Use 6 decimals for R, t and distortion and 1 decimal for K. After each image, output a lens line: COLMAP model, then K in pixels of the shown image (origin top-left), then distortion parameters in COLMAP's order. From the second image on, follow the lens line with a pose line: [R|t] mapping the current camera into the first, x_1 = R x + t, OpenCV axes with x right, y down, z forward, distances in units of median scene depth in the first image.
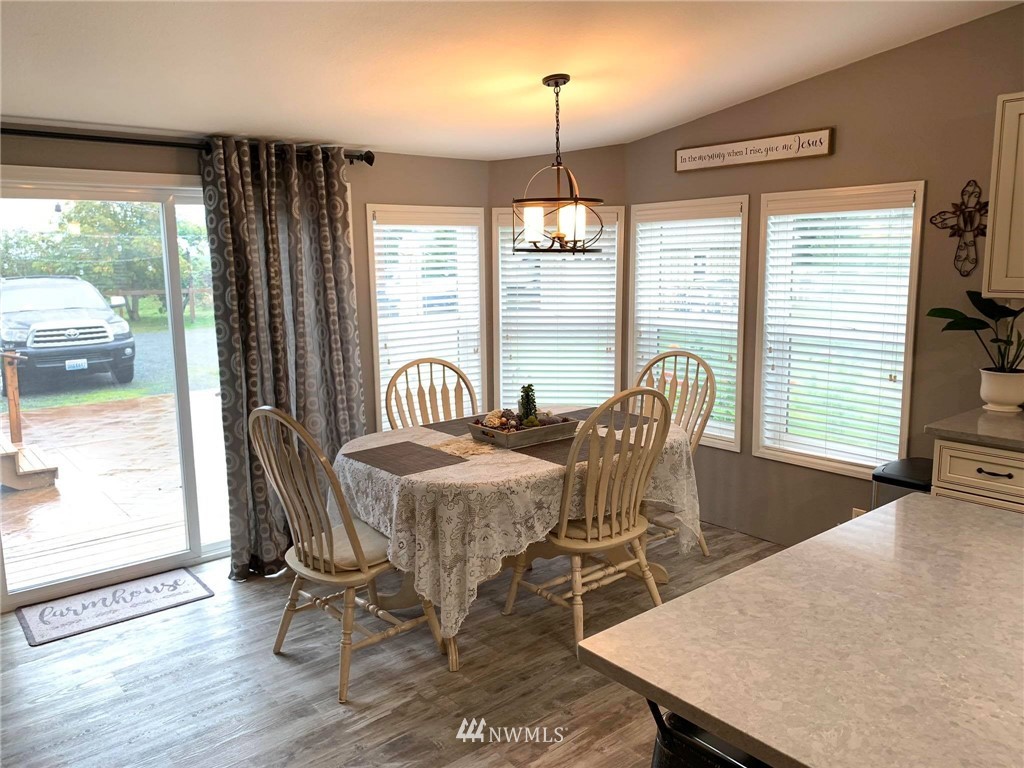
lens RADIAL K [[776.2, 0, 512.0], [0, 776.2, 384.0], [0, 0, 1]] dist [-0.000280, -0.006765]
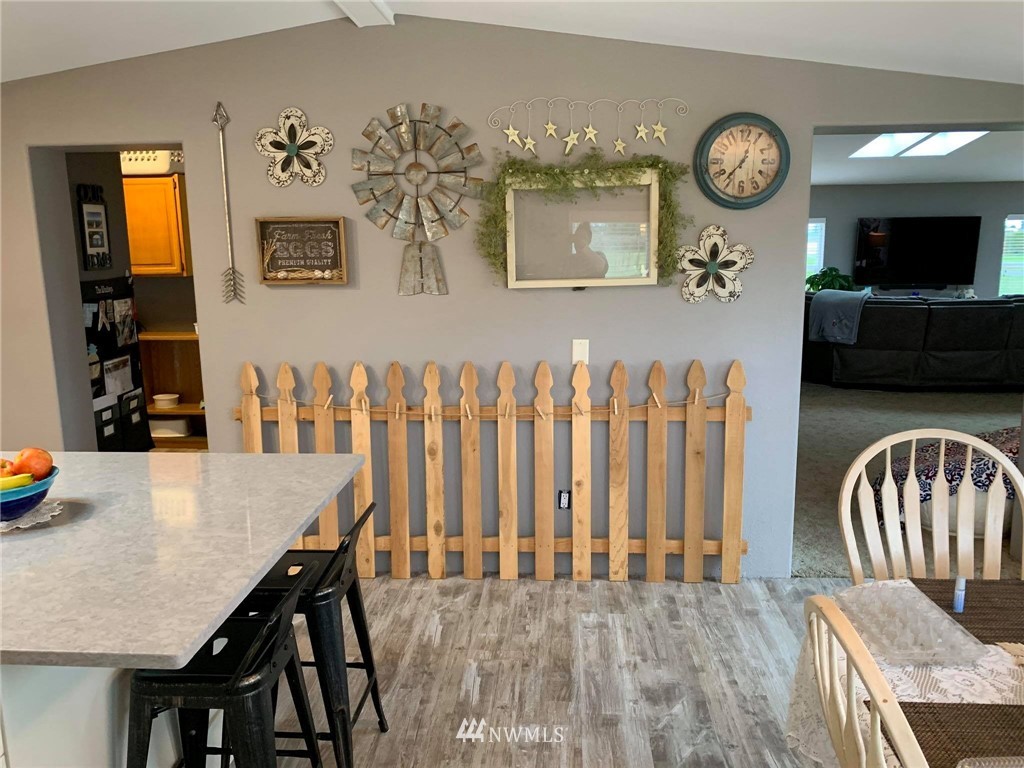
lens RADIAL K [[784.7, 0, 512.0], [0, 784.7, 384.0], [0, 0, 1]] dist [0.011868, -0.006138]
pose [[-0.688428, 0.161497, -0.707097, 0.476250], [-0.093663, 0.946939, 0.307465, -0.188766], [0.719232, 0.277896, -0.636773, 0.984238]]
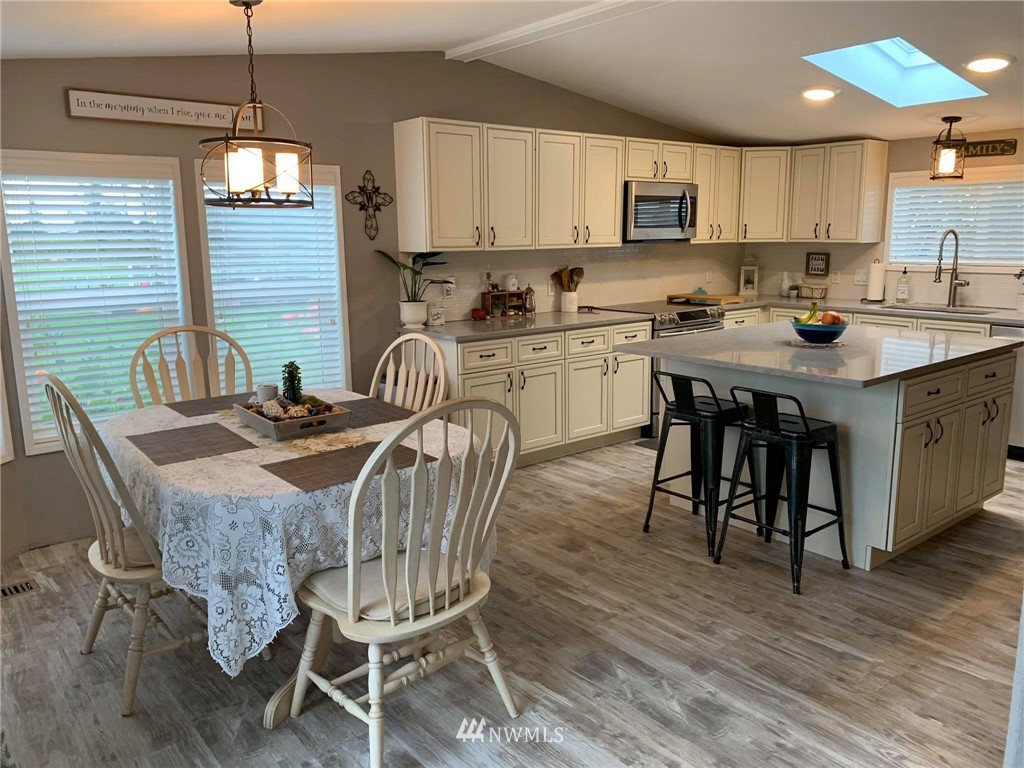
lens RADIAL K [[784.7, 0, 512.0], [0, 784.7, 384.0], [0, 0, 1]] dist [0.011868, -0.006138]
pose [[0.003383, -0.170837, 0.985294, -0.847285], [0.174923, 0.970209, 0.167621, -0.080799], [-0.984576, 0.171783, 0.033165, 0.756126]]
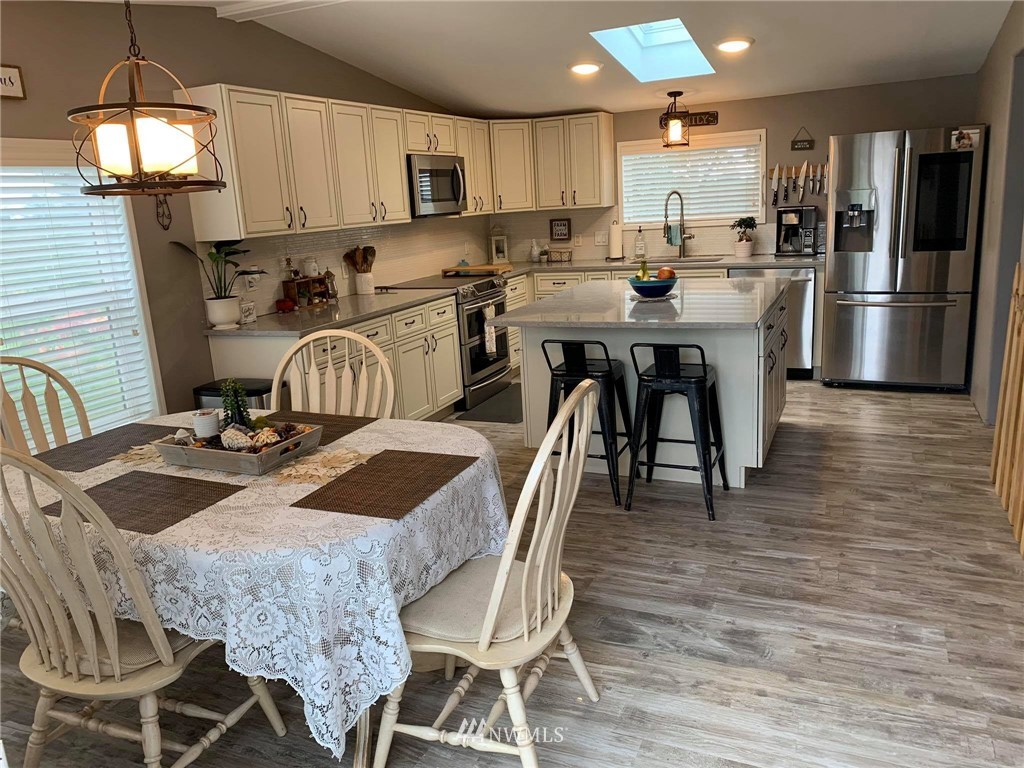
lens RADIAL K [[774.8, 0, 512.0], [0, 774.8, 384.0], [0, 0, 1]] dist [0.097547, -0.251828]
pose [[-0.446839, -0.164884, 0.879289, -0.725186], [0.214786, 0.934348, 0.284359, -0.145719], [-0.868448, 0.315922, -0.382088, 1.077514]]
